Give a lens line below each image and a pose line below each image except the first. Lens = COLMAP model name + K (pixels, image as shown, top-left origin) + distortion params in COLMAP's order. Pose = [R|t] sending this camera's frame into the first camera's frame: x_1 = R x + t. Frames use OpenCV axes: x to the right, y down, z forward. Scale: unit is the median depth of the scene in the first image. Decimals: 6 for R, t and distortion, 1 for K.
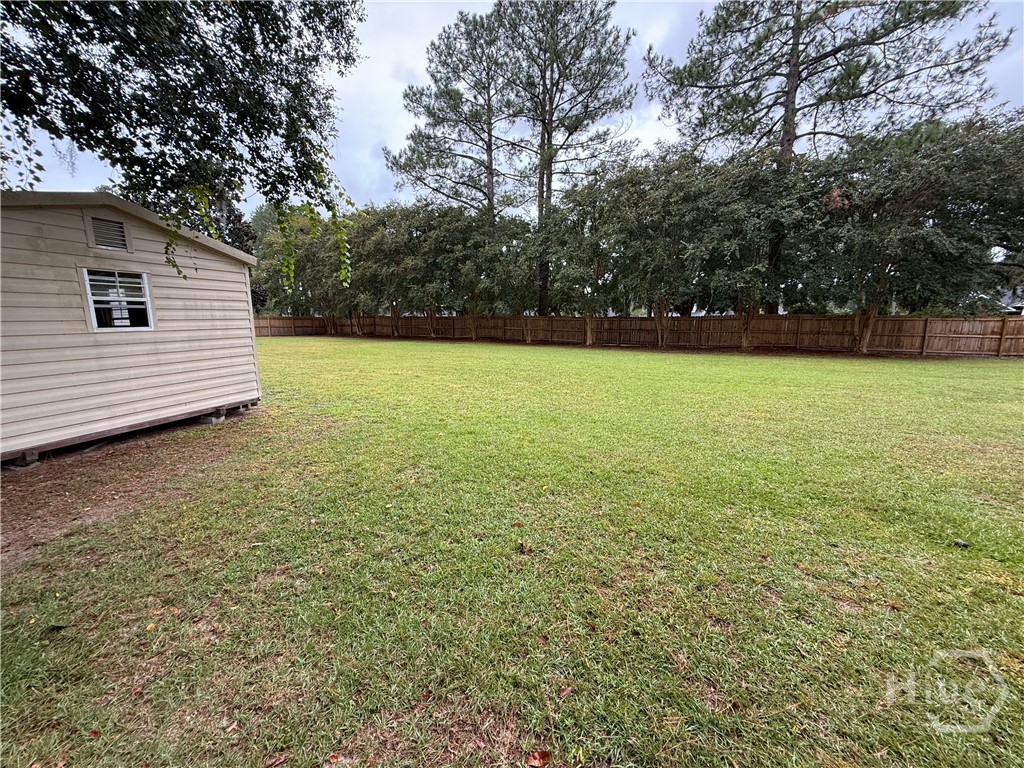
lens RADIAL K [[408.4, 0, 508.2], [0, 408.4, 385.8], [0, 0, 1]] dist [-0.001352, 0.000352]
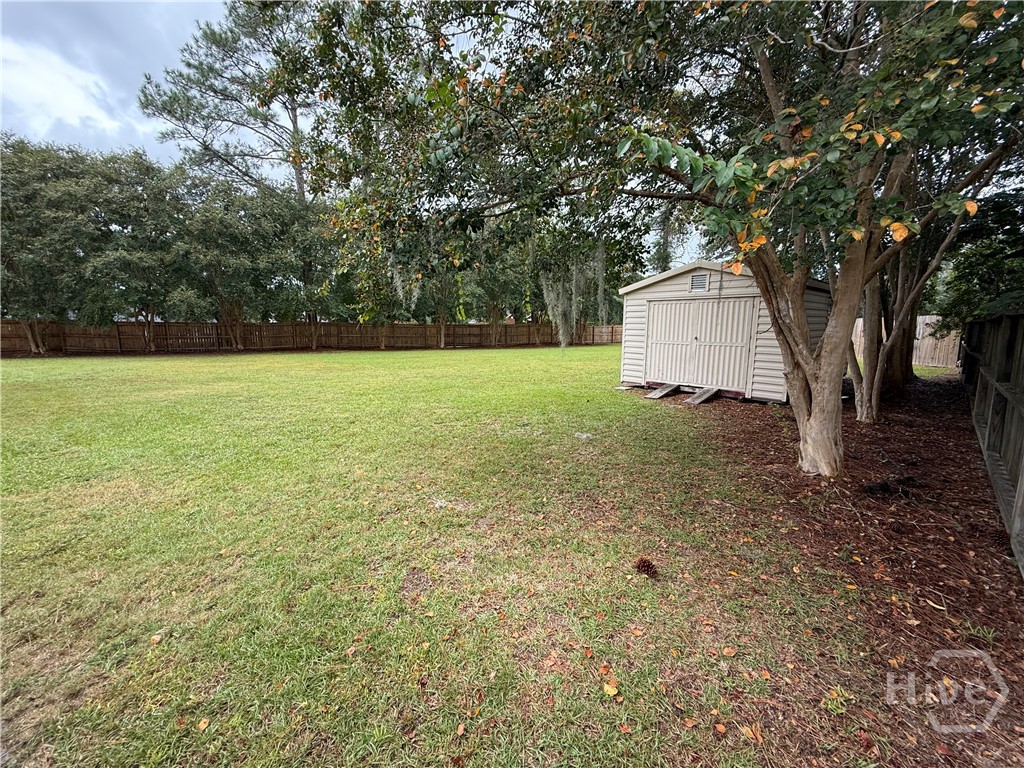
lens RADIAL K [[408.4, 0, 507.5], [0, 408.4, 389.0], [0, 0, 1]] dist [-0.001352, 0.000352]
pose [[0.520414, -0.127010, 0.844416, -1.799072], [0.136348, 0.988549, 0.064658, -0.076042], [-0.842958, 0.081486, 0.531772, 0.505365]]
